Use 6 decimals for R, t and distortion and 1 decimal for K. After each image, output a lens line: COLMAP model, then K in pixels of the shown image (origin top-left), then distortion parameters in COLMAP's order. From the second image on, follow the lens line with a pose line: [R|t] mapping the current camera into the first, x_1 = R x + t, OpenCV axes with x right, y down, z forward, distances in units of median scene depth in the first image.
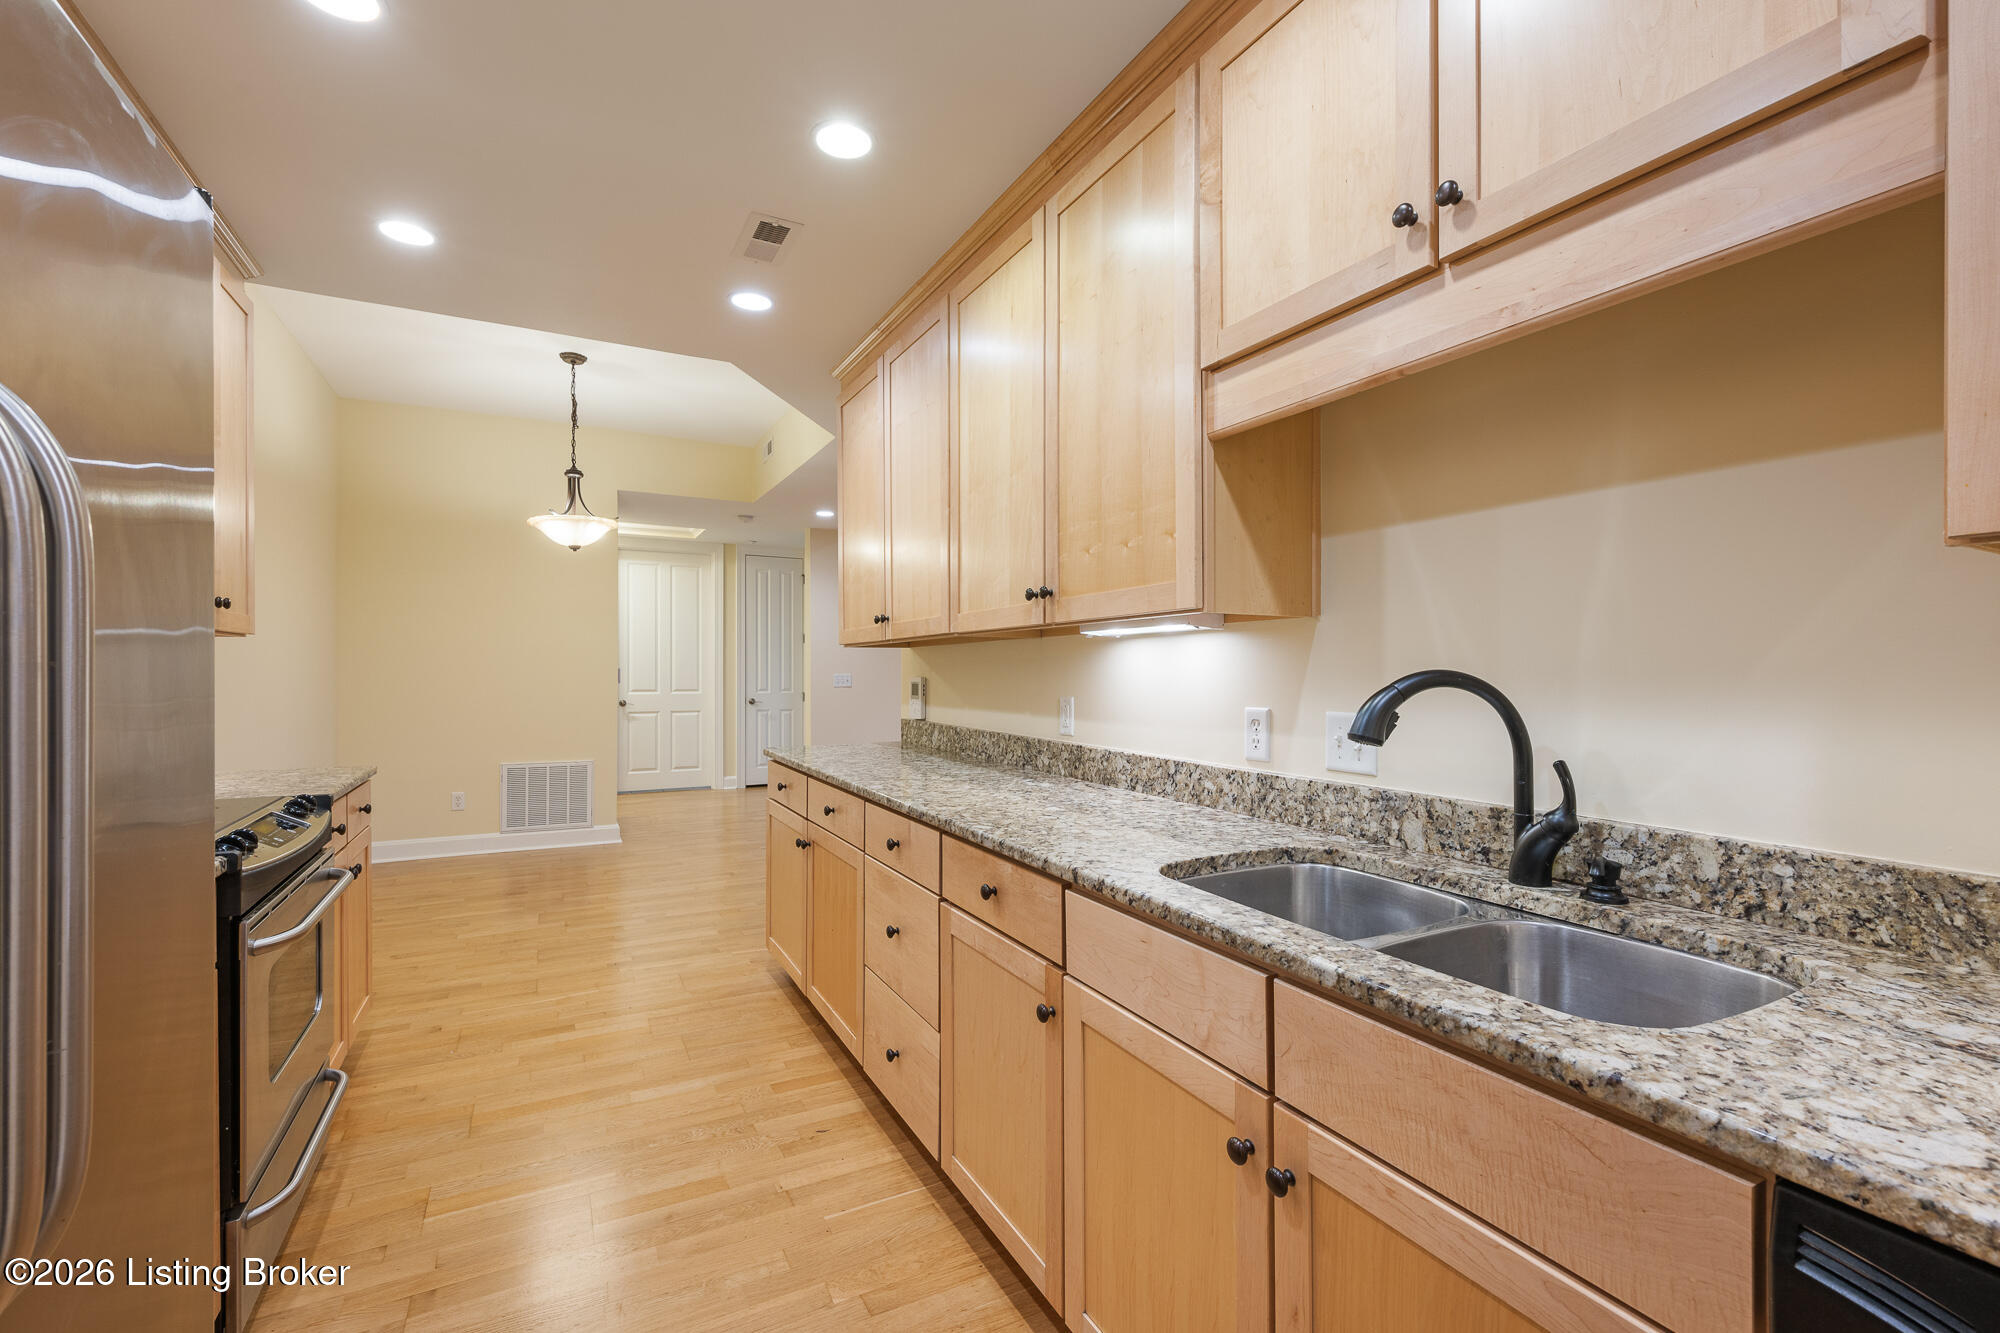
lens RADIAL K [[862.3, 0, 1000.0], [0, 862.3, 666.5], [0, 0, 1]] dist [-0.009303, -0.000173]
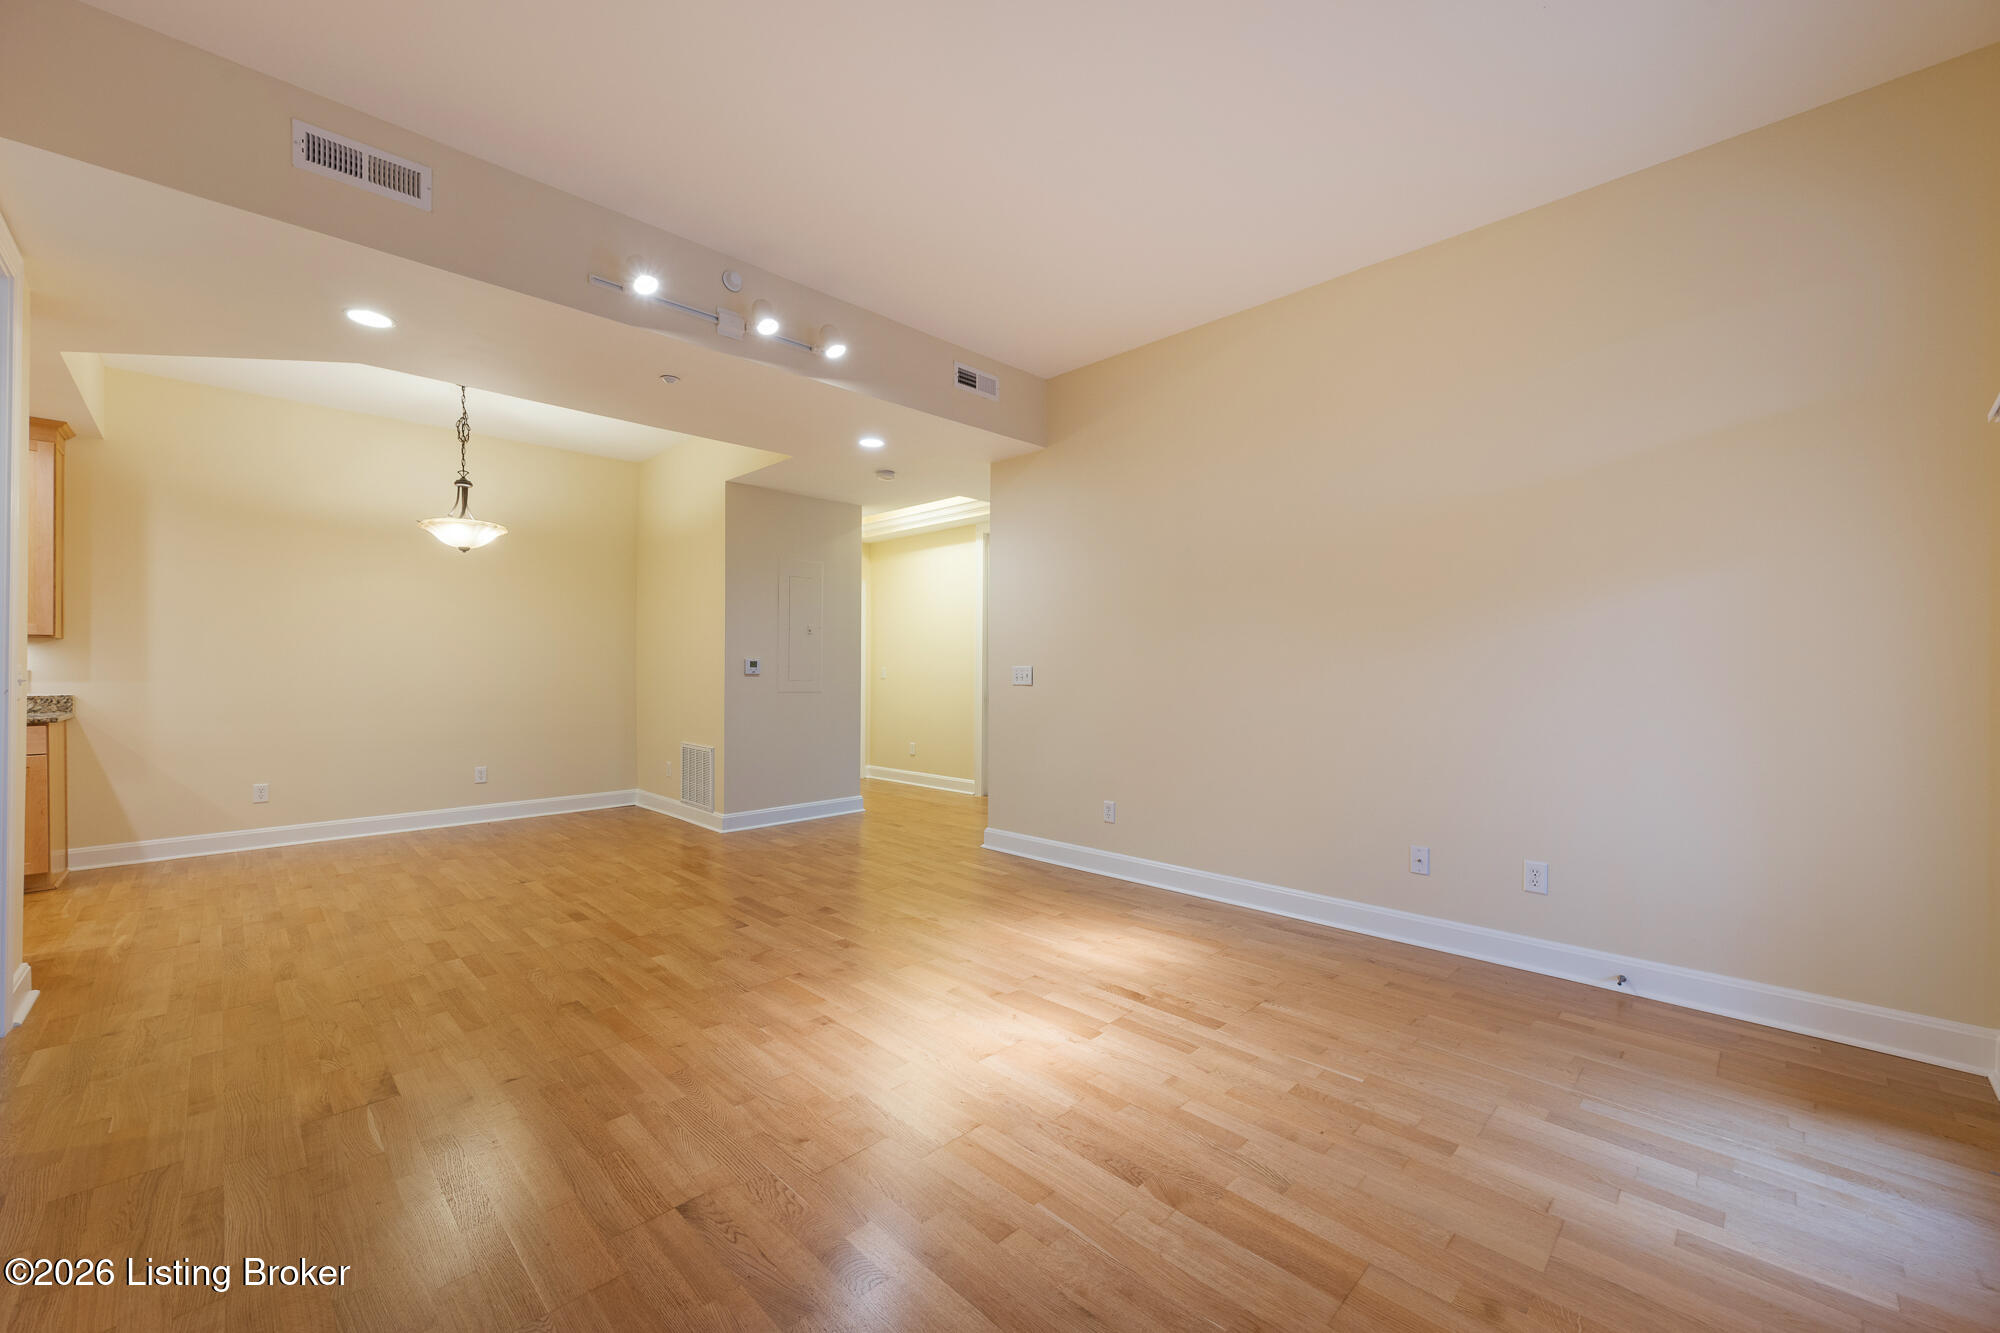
lens RADIAL K [[778.8, 0, 998.1], [0, 778.8, 670.1], [0, 0, 1]] dist [-0.001612, -0.000331]
pose [[0.294010, 0.001194, -0.955802, 1.247352], [0.000135, 0.999999, 0.001291, 0.033845], [0.955802, -0.000509, 0.294010, 2.500731]]
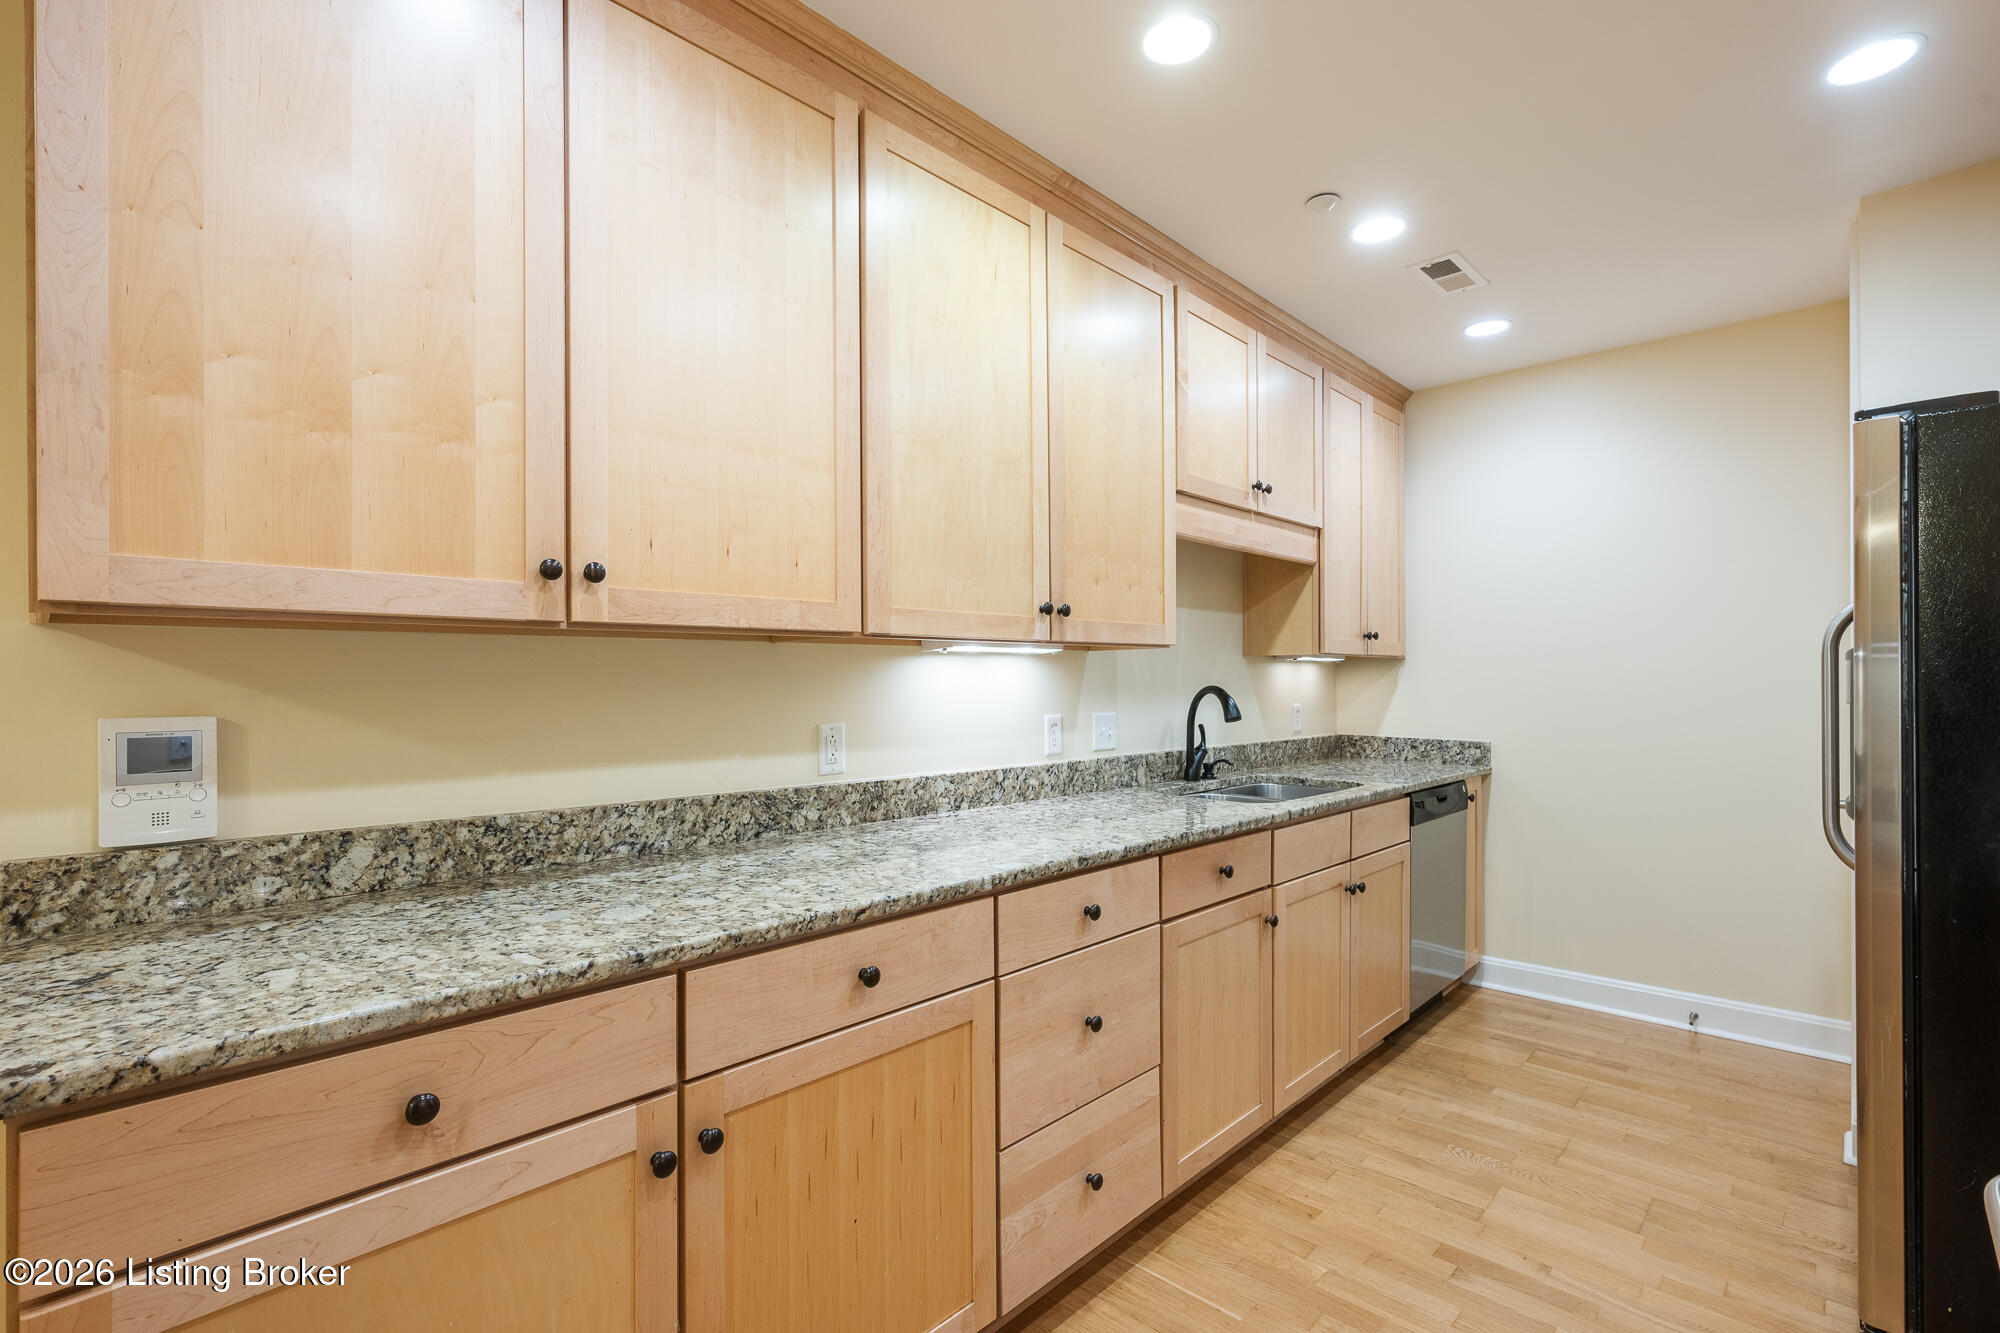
lens RADIAL K [[909.4, 0, 995.1], [0, 909.4, 678.2], [0, 0, 1]] dist [-0.001060, -0.000684]
pose [[-0.315646, 0.005411, 0.948862, -0.763202], [0.000770, 0.999985, -0.005446, -0.001124], [-0.948877, -0.000988, -0.315645, 1.161545]]
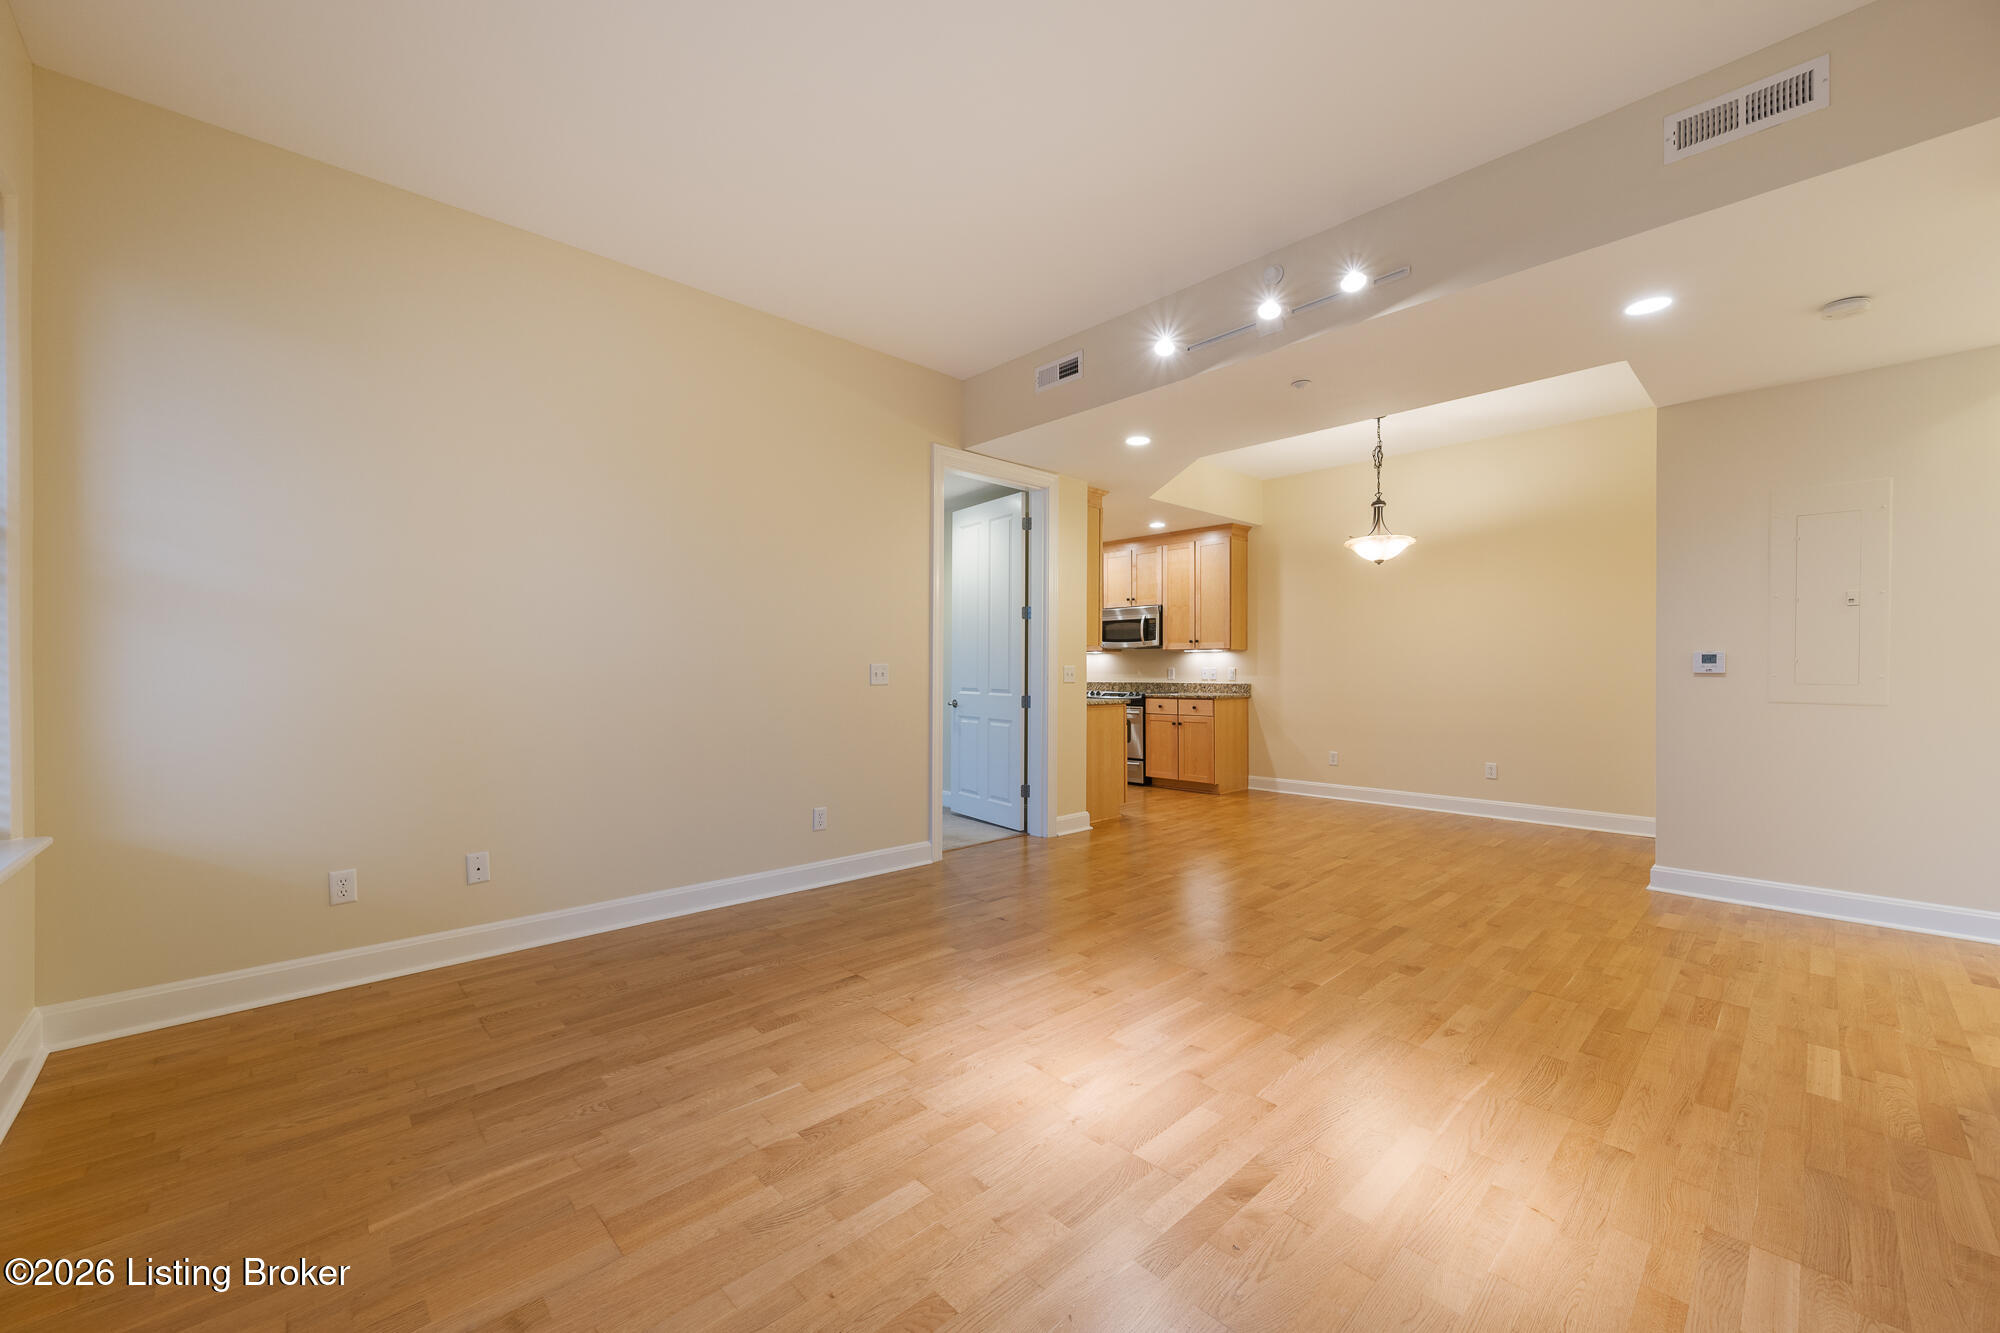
lens RADIAL K [[778.8, 0, 998.1], [0, 778.8, 670.1], [0, 0, 1]] dist [-0.001612, -0.000331]
pose [[-0.963484, 0.002175, -0.267758, 0.654395], [0.002038, 0.999998, 0.000790, 0.037501], [0.267759, 0.000216, -0.963486, 3.583315]]
